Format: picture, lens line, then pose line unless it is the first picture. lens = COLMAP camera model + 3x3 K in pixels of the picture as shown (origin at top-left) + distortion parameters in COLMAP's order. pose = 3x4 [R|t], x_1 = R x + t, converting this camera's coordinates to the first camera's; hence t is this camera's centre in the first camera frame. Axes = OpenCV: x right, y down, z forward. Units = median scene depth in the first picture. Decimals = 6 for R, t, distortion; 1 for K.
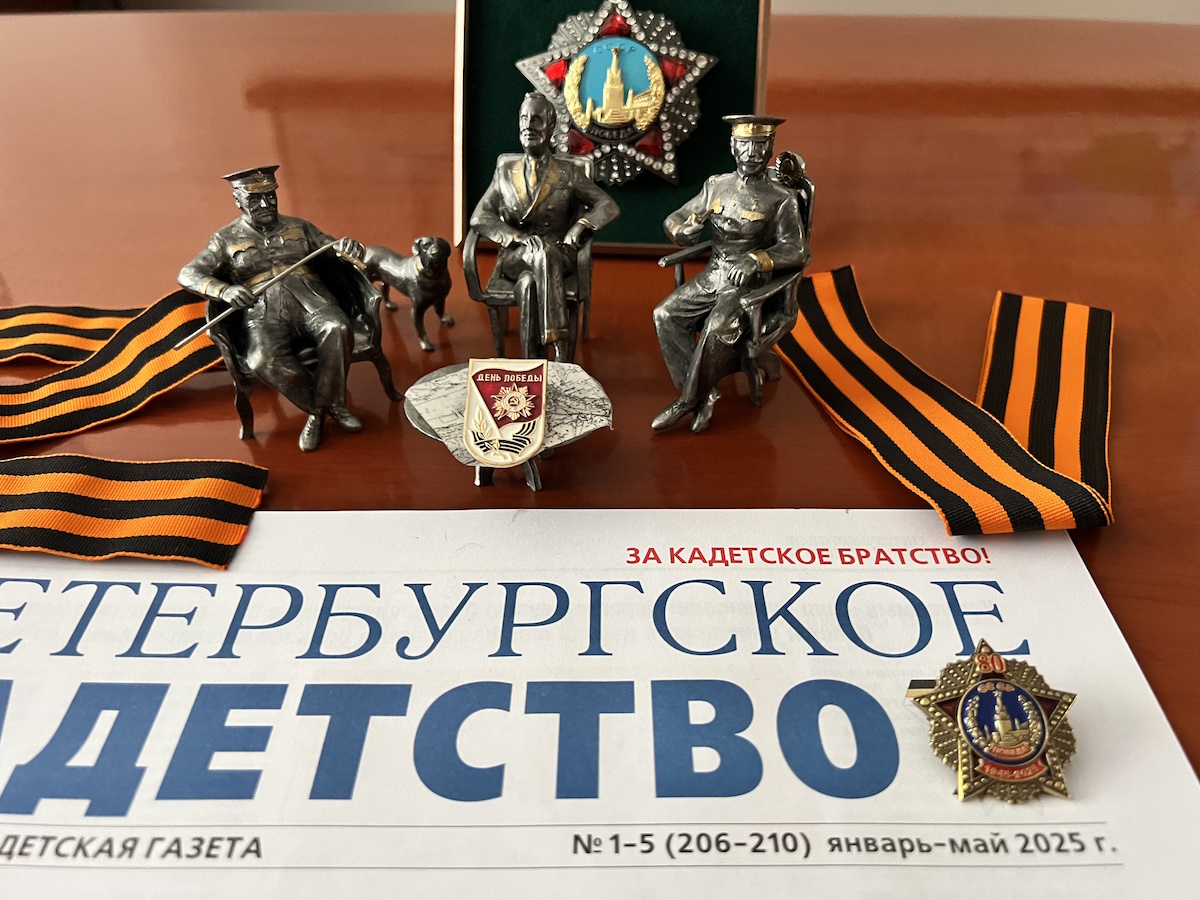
lens RADIAL K [[921.3, 0, 608.8], [0, 921.3, 454.2], [0, 0, 1]] dist [0.121290, -0.275925]
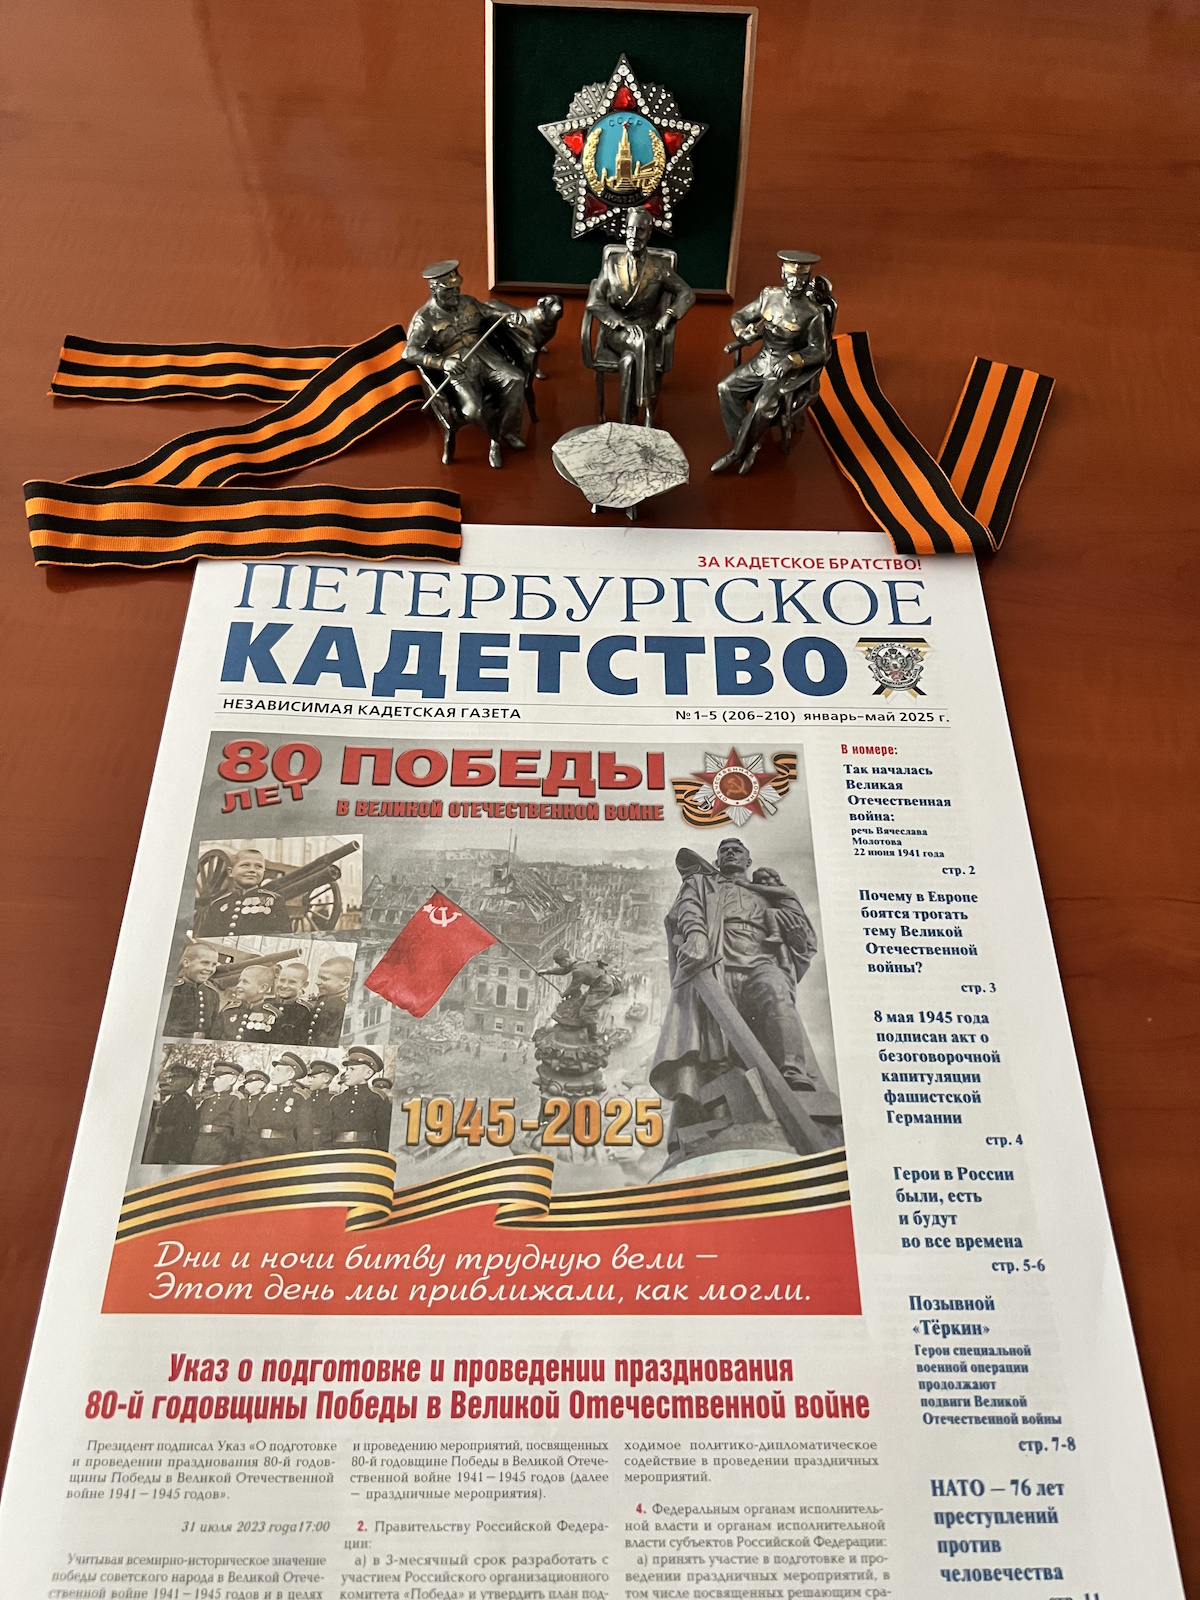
lens RADIAL K [[1351.1, 0, 617.6], [0, 1351.1, 751.7], [0, 0, 1]] dist [0.150974, -0.230382]
pose [[0.998935, 0.015932, 0.043302, -0.207164], [-0.028291, 0.952872, 0.302050, -0.269449], [-0.036449, -0.302953, 0.952308, -1.276125]]
